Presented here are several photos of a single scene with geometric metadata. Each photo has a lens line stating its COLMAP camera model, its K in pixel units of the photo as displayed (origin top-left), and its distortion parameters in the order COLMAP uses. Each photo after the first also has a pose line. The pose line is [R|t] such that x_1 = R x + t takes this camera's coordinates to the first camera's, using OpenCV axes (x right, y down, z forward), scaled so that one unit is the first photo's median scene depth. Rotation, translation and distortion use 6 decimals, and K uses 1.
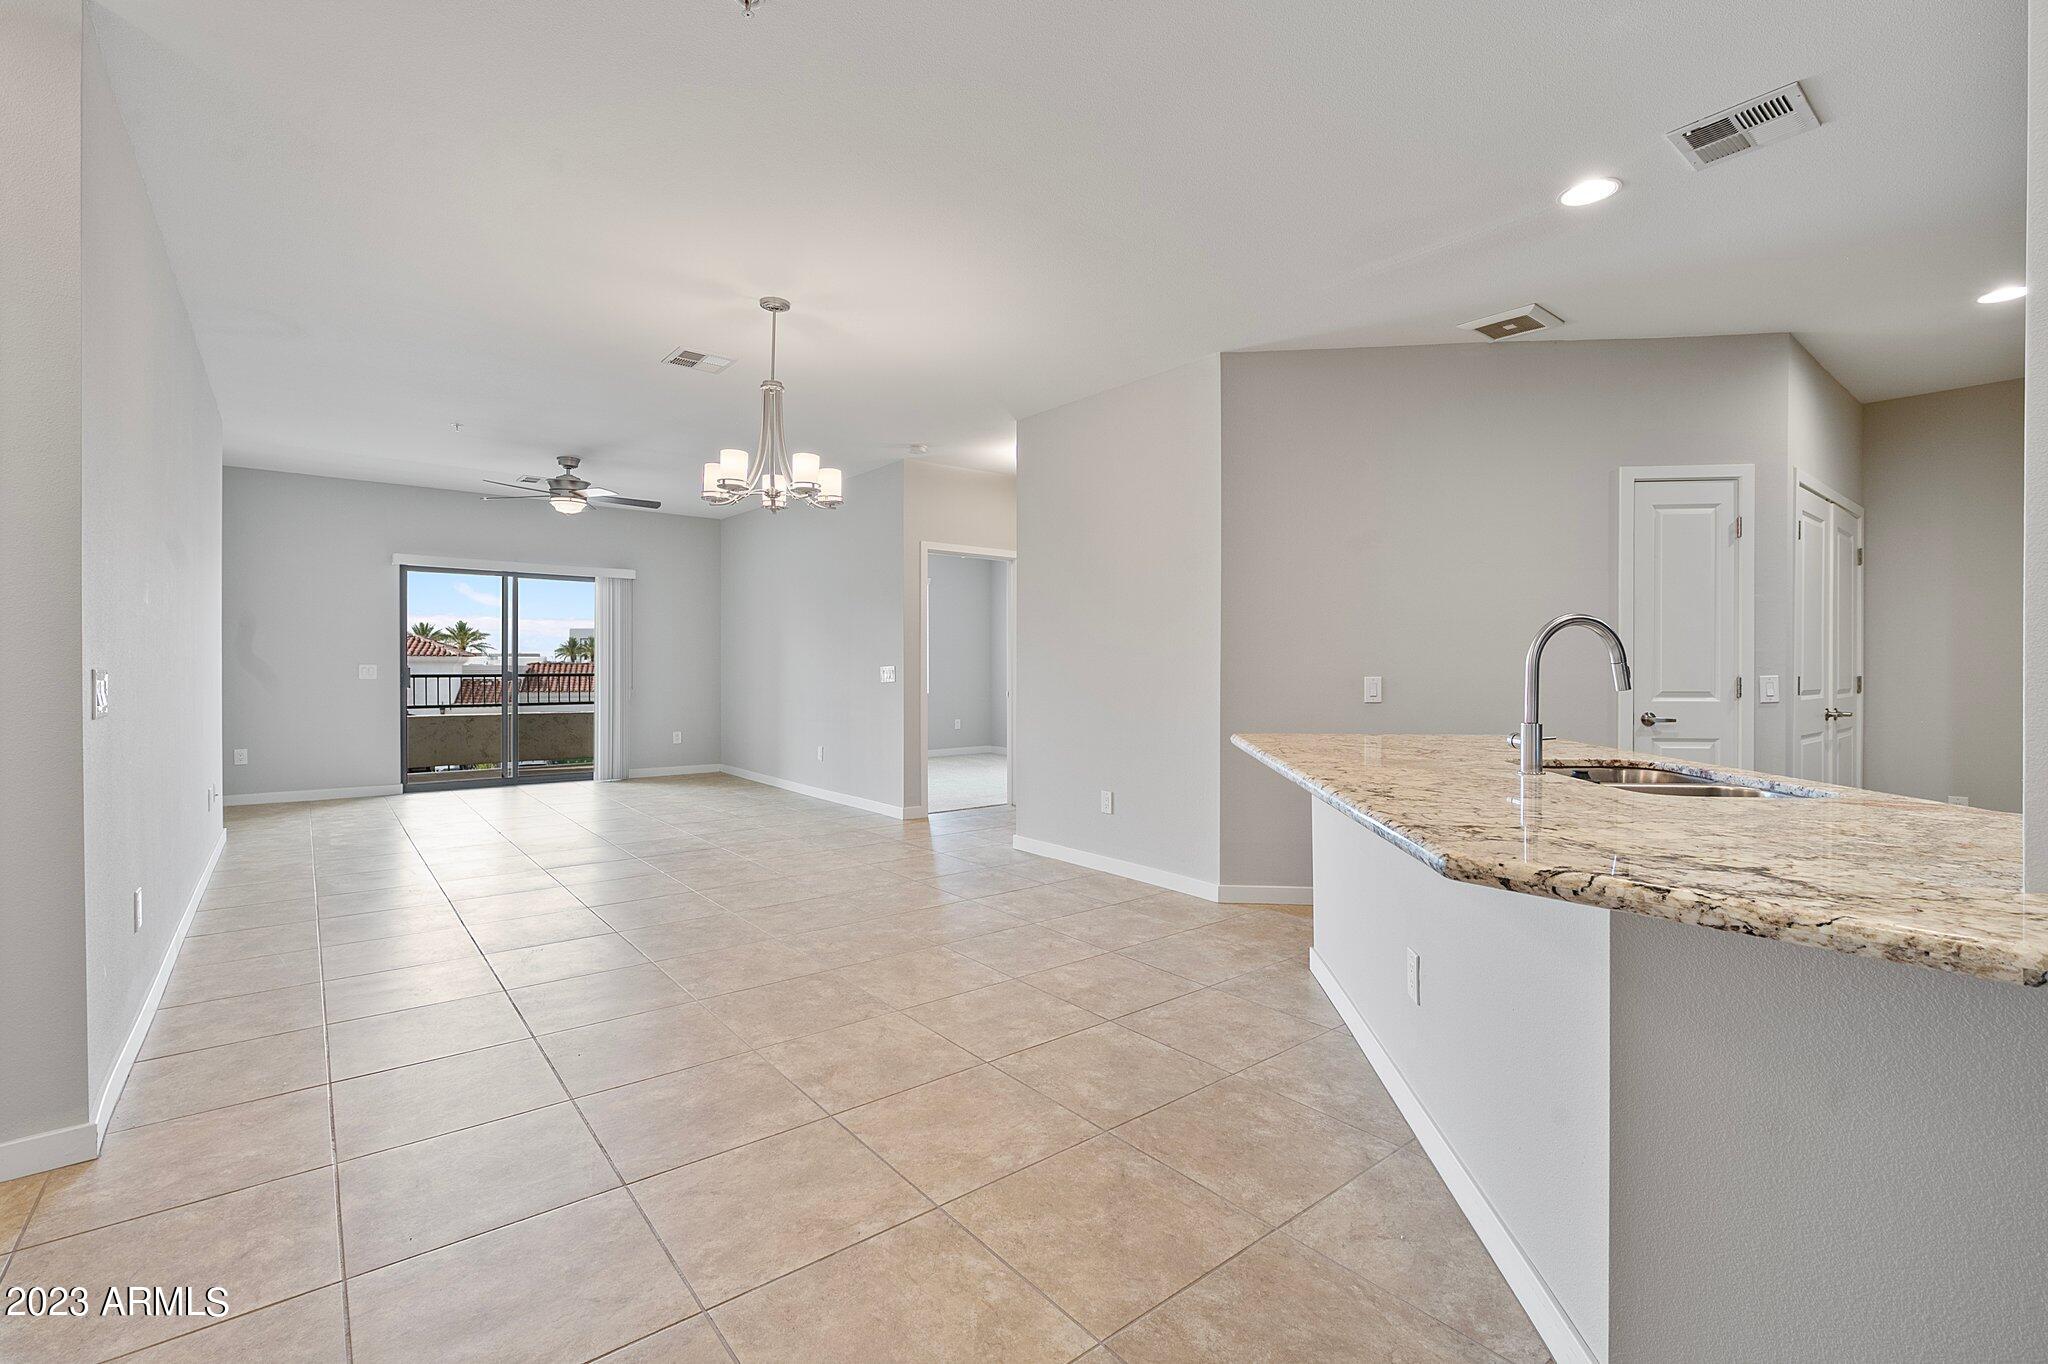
lens RADIAL K [[903.4, 0, 1027.4], [0, 903.4, 665.1], [0, 0, 1]] dist [-0.001449, -0.000167]
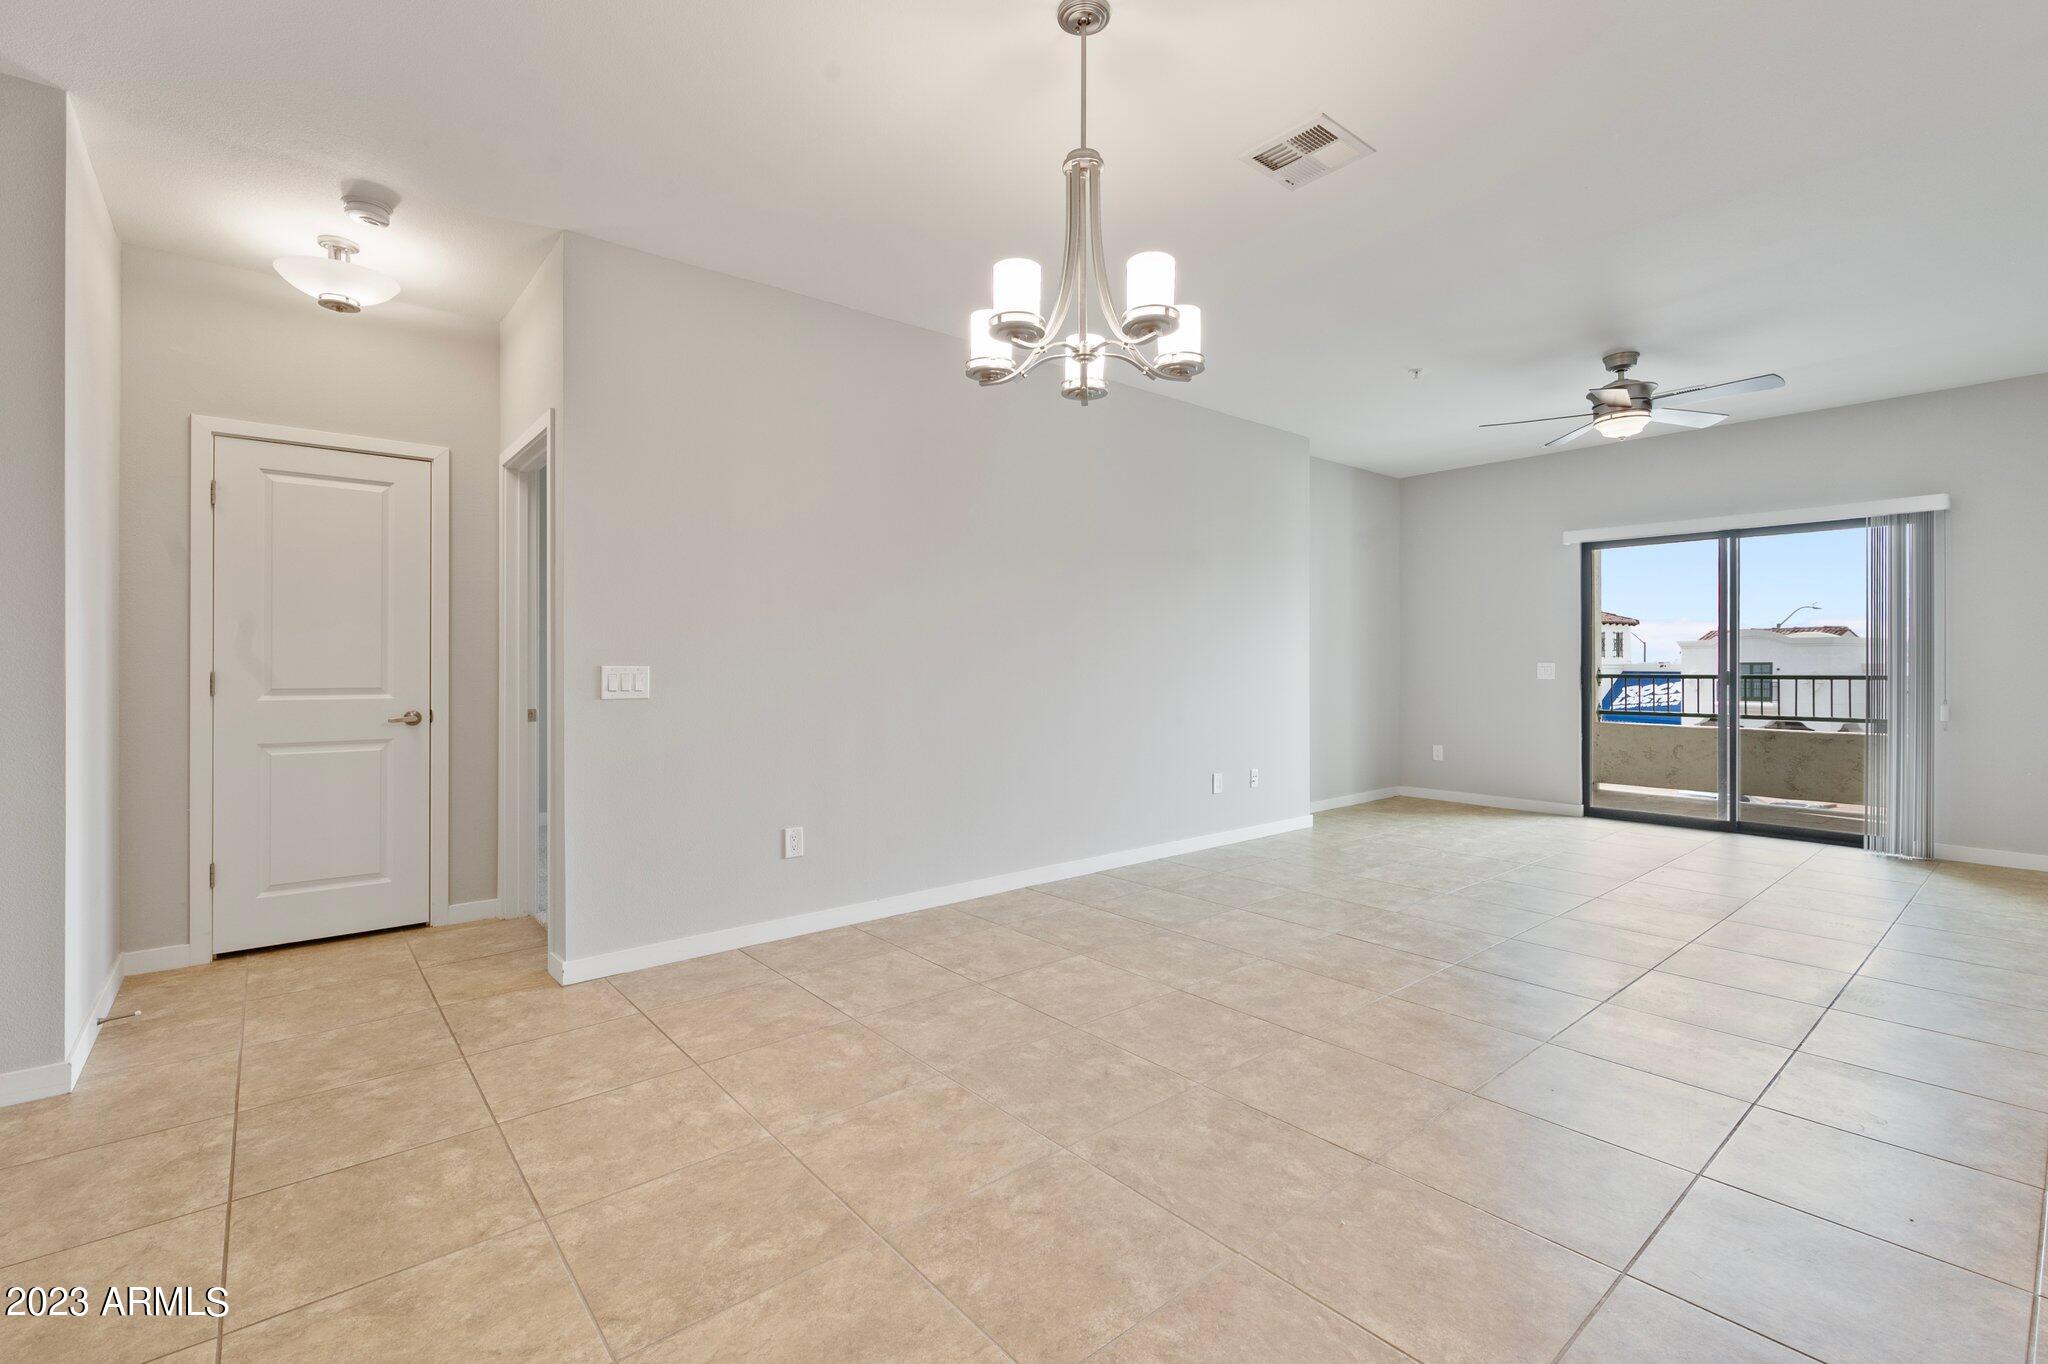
lens RADIAL K [[903.4, 0, 1027.4], [0, 903.4, 665.1], [0, 0, 1]] dist [-0.001449, -0.000167]
pose [[0.018193, -0.001763, -0.999833, 0.276356], [0.001833, 0.999997, -0.001730, 0.004782], [0.999833, -0.001801, 0.018196, 0.958544]]
